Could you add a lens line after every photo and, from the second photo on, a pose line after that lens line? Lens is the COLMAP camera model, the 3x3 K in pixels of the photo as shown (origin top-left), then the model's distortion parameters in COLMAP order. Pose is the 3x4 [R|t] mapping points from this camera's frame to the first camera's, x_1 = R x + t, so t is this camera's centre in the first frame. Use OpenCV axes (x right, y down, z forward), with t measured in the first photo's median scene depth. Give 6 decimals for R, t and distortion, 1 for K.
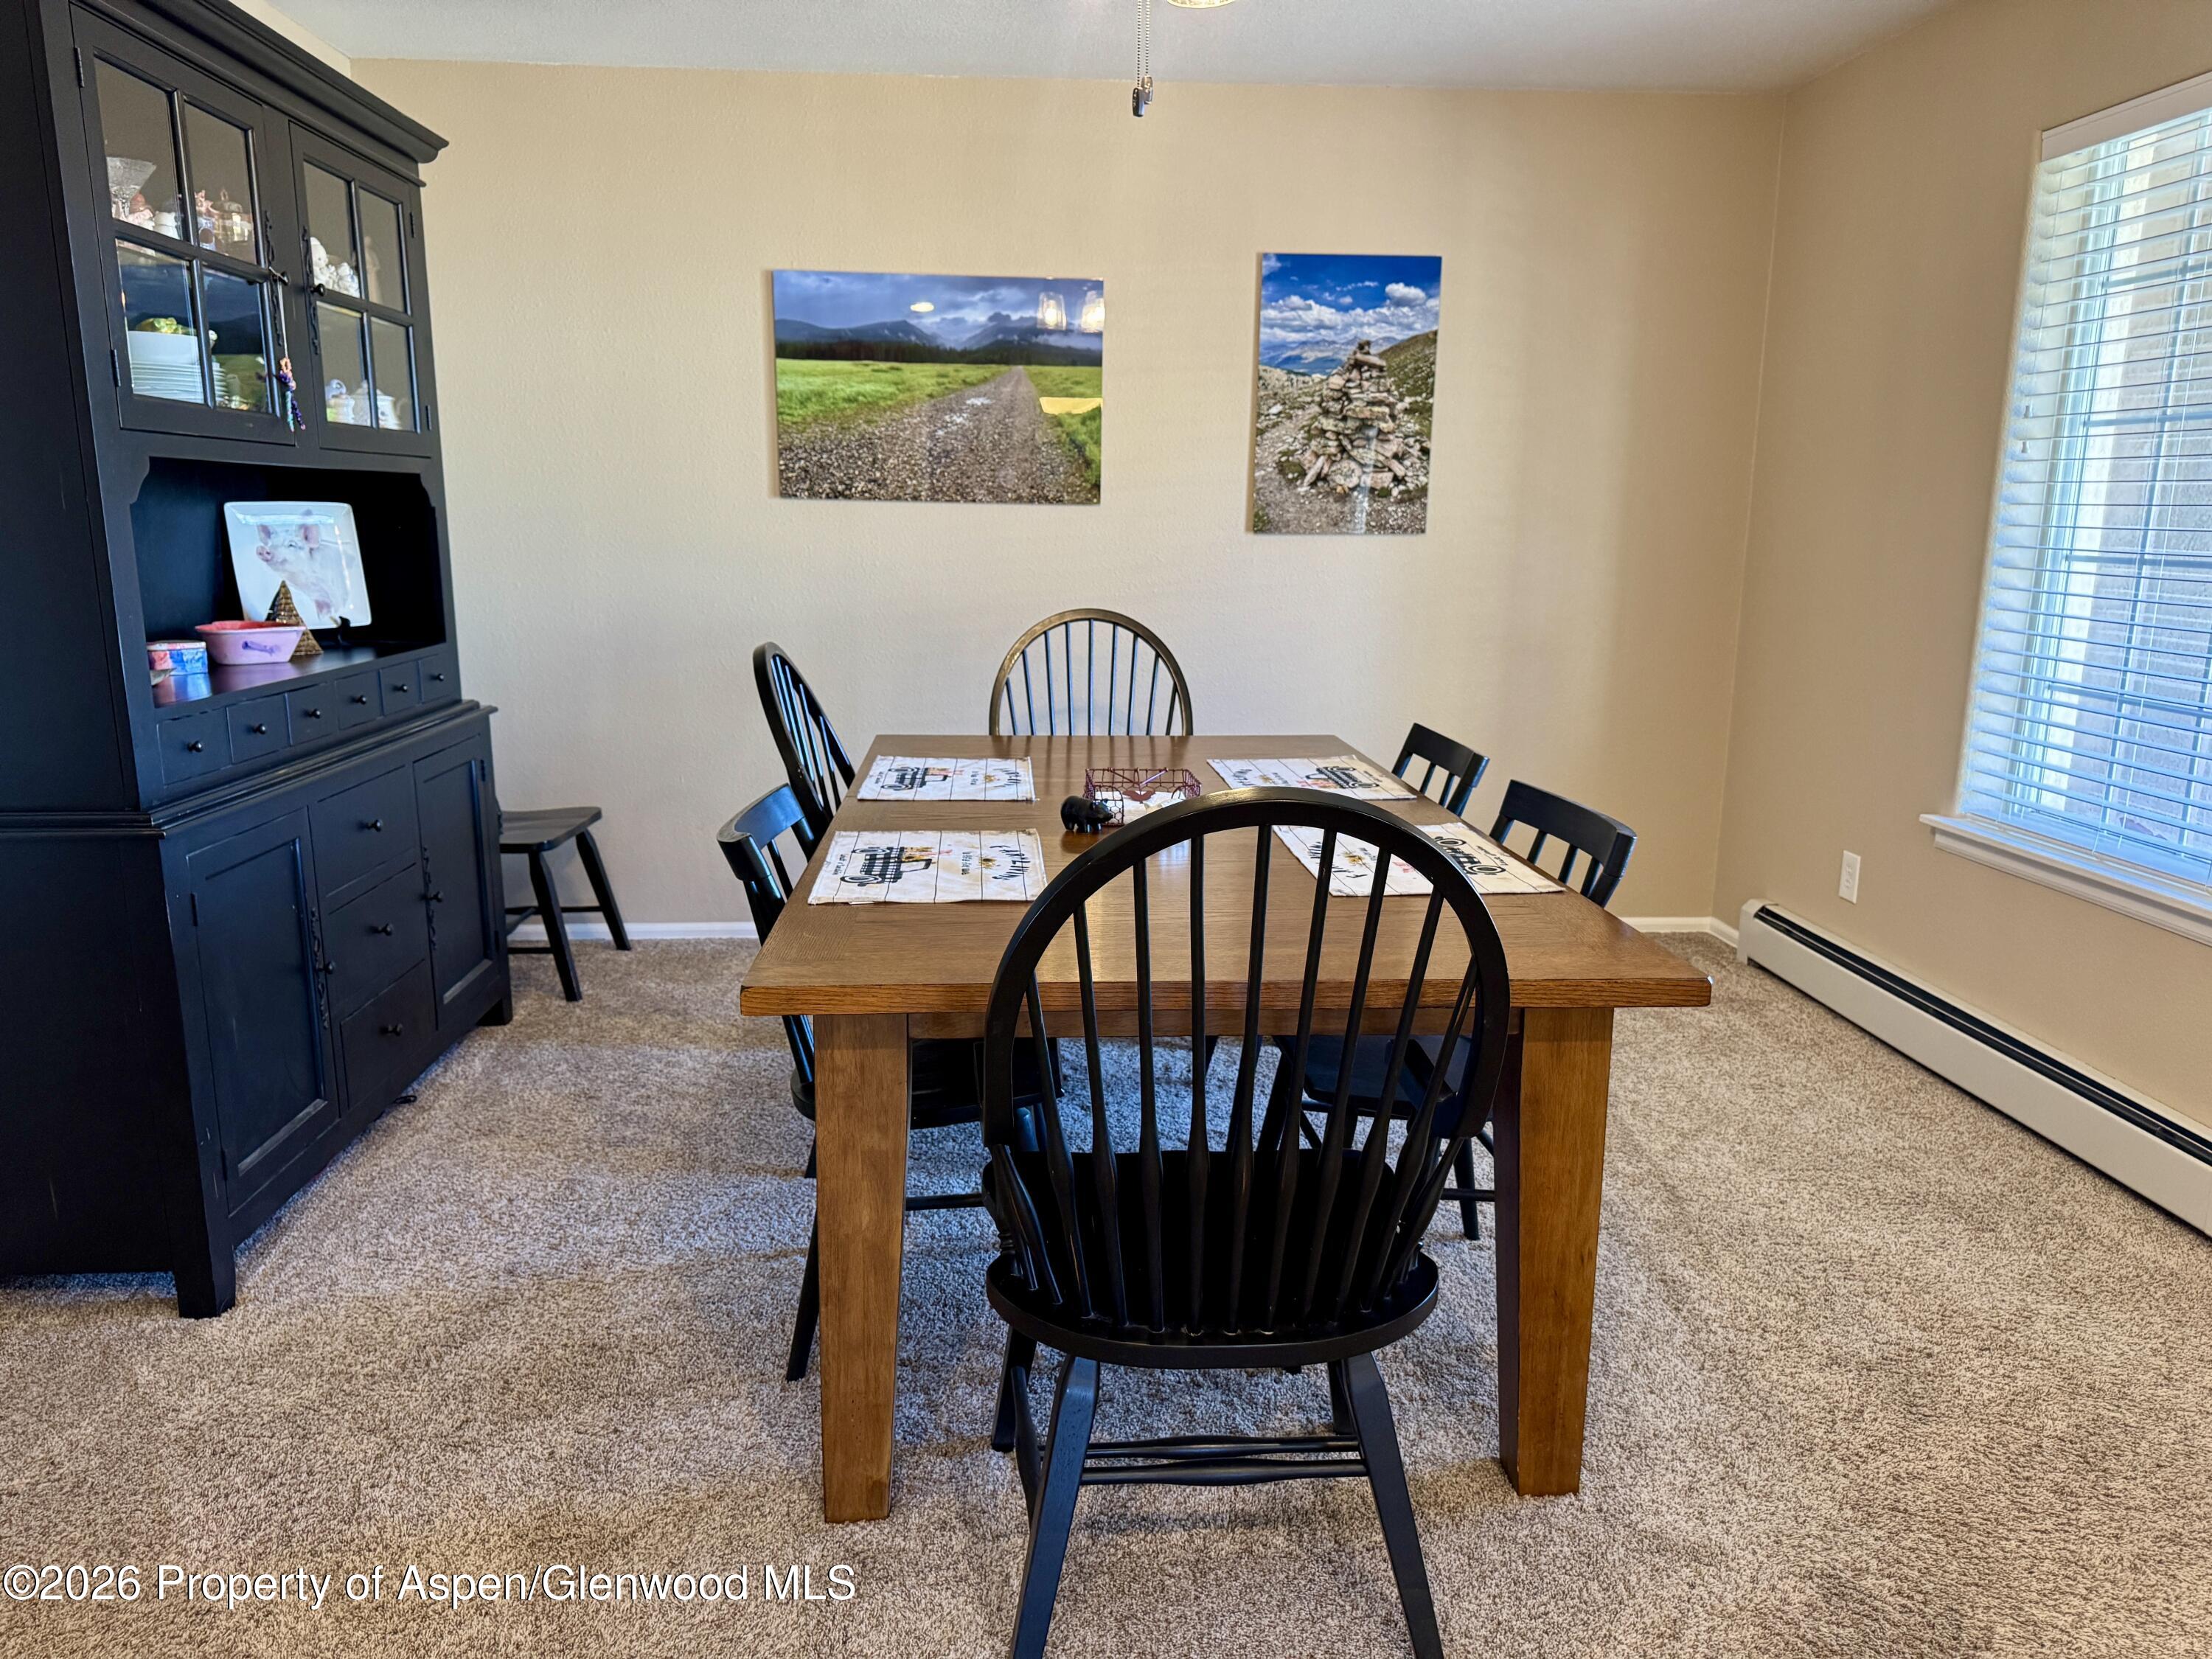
lens RADIAL K [[1551.7, 0, 1111.4], [0, 1551.7, 840.3], [0, 0, 1]] dist [0.216092, -0.429270]
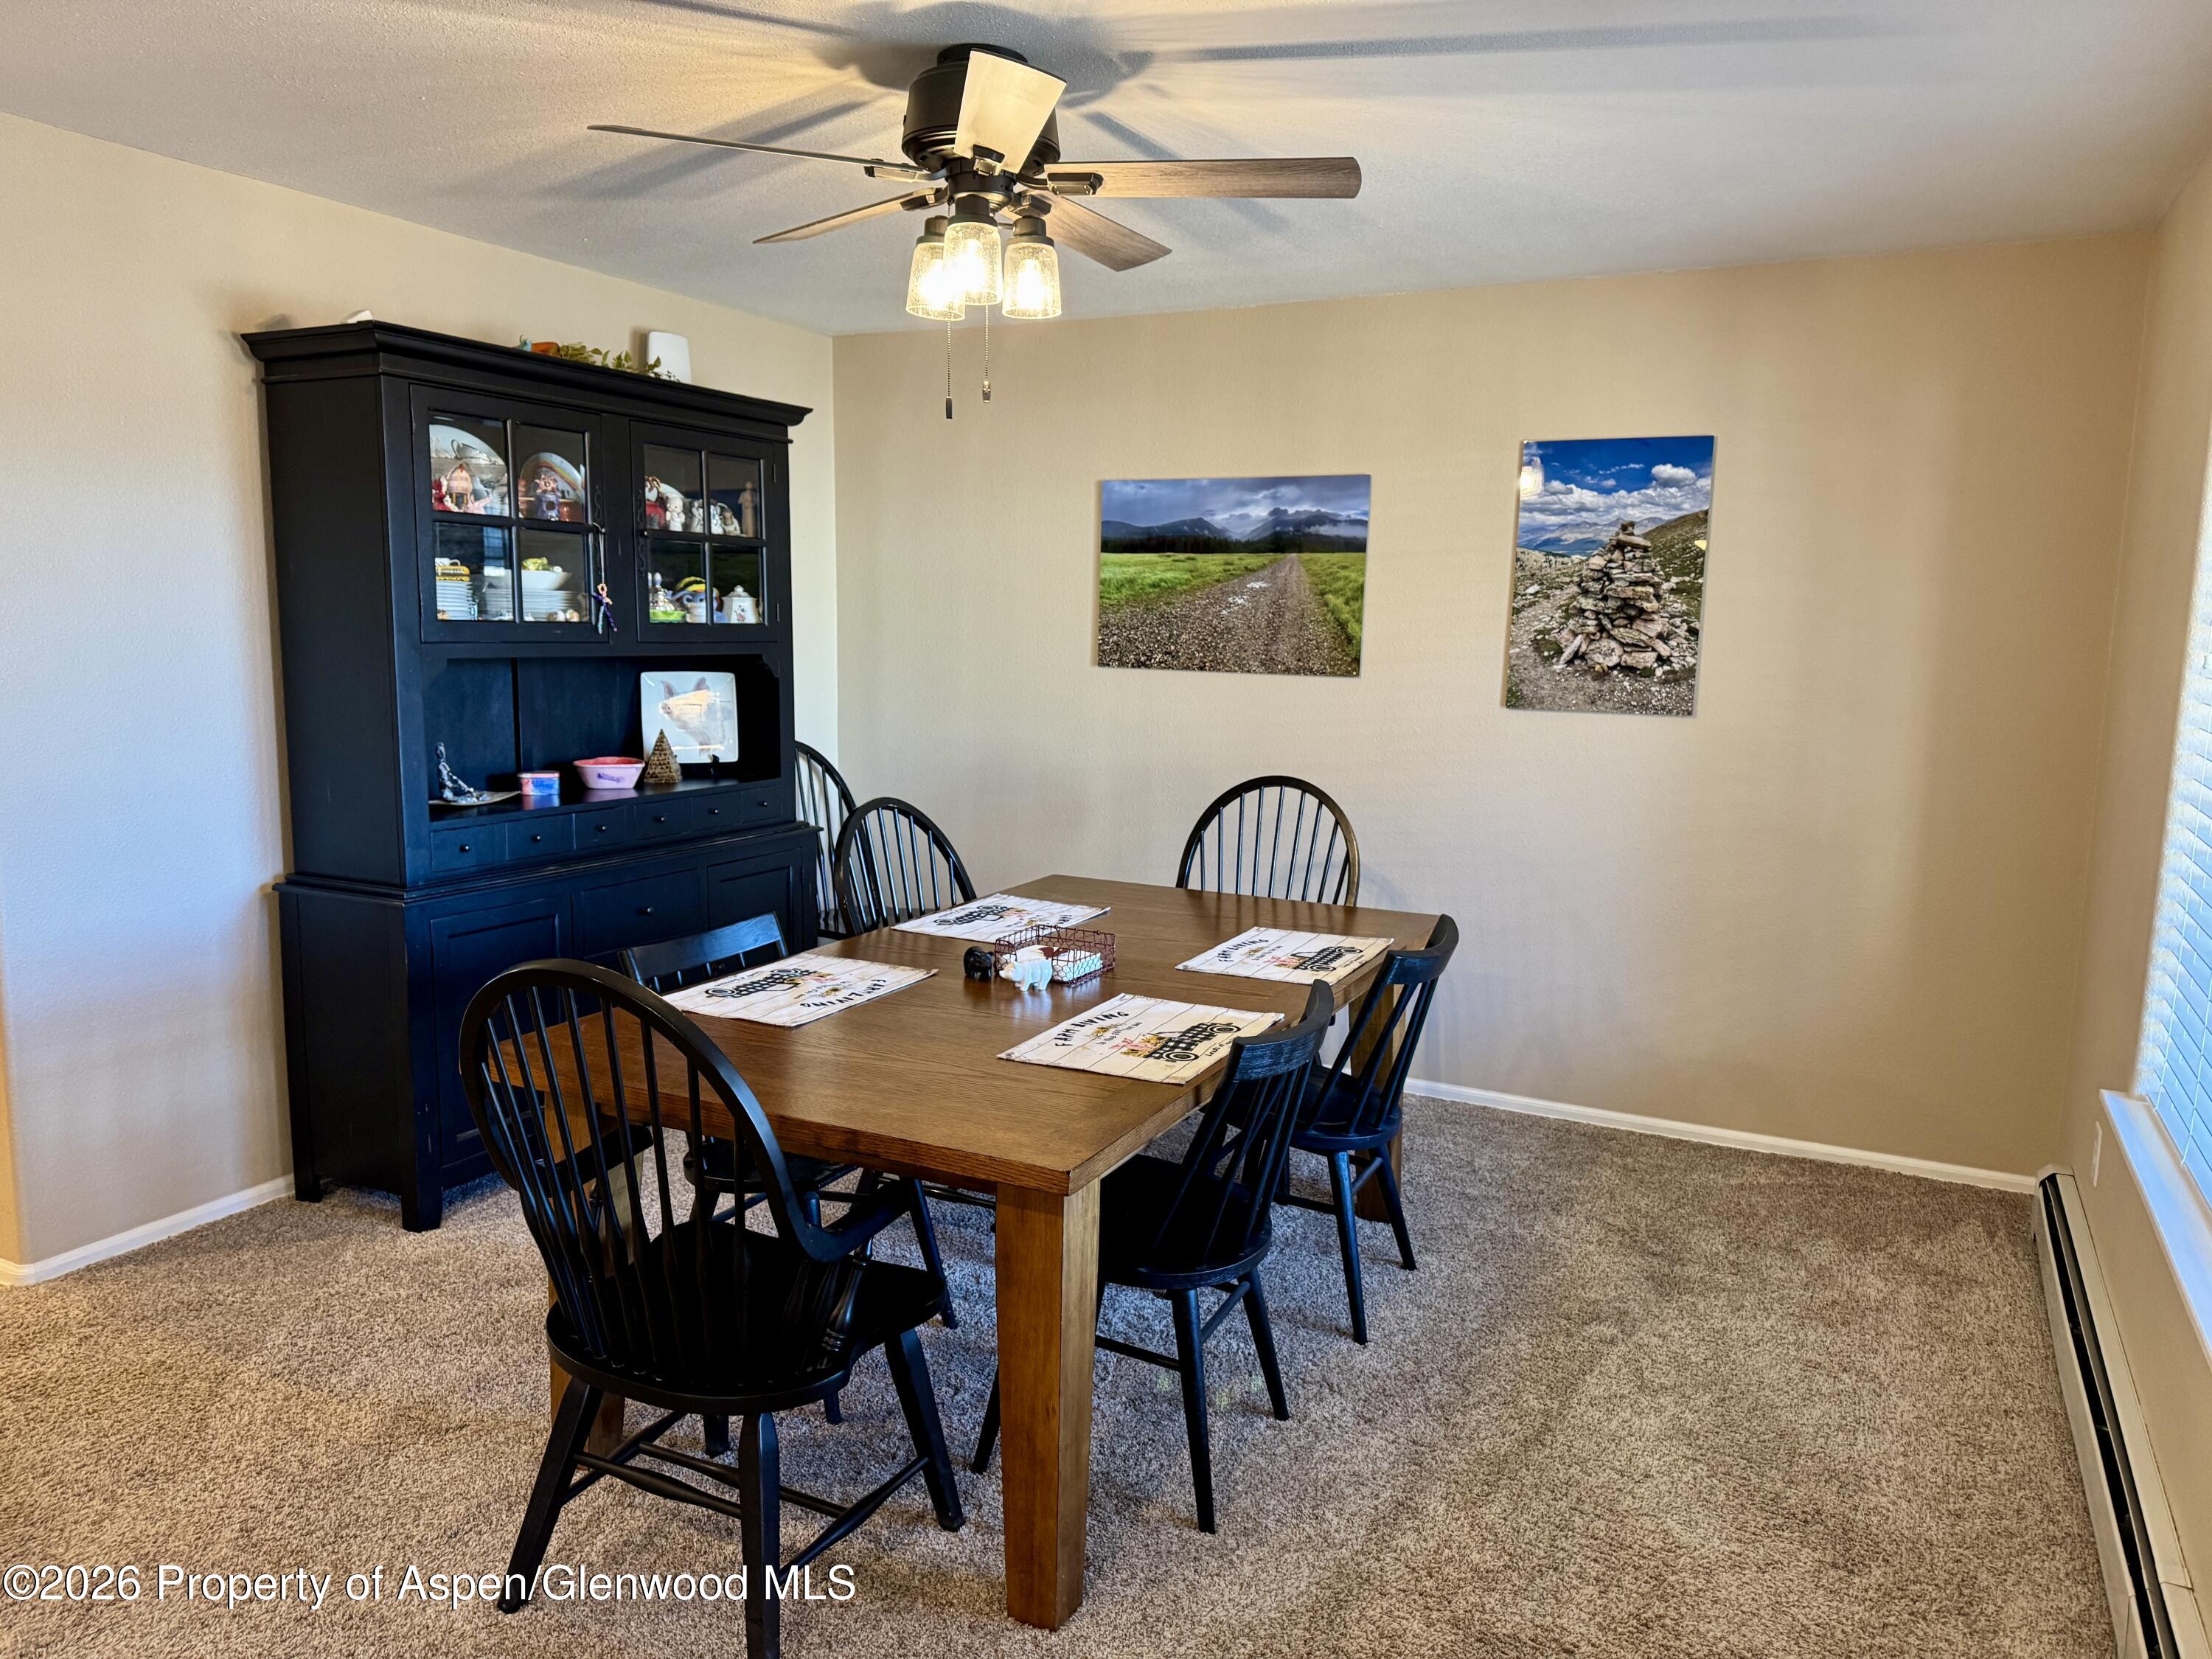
lens RADIAL K [[1551.7, 0, 1111.4], [0, 1551.7, 840.3], [0, 0, 1]] dist [0.216092, -0.429270]
pose [[0.856281, 0.083791, -0.509668, 0.404034], [-0.116833, 0.992600, -0.033103, -0.049410], [0.503123, 0.087891, 0.859734, 0.009882]]
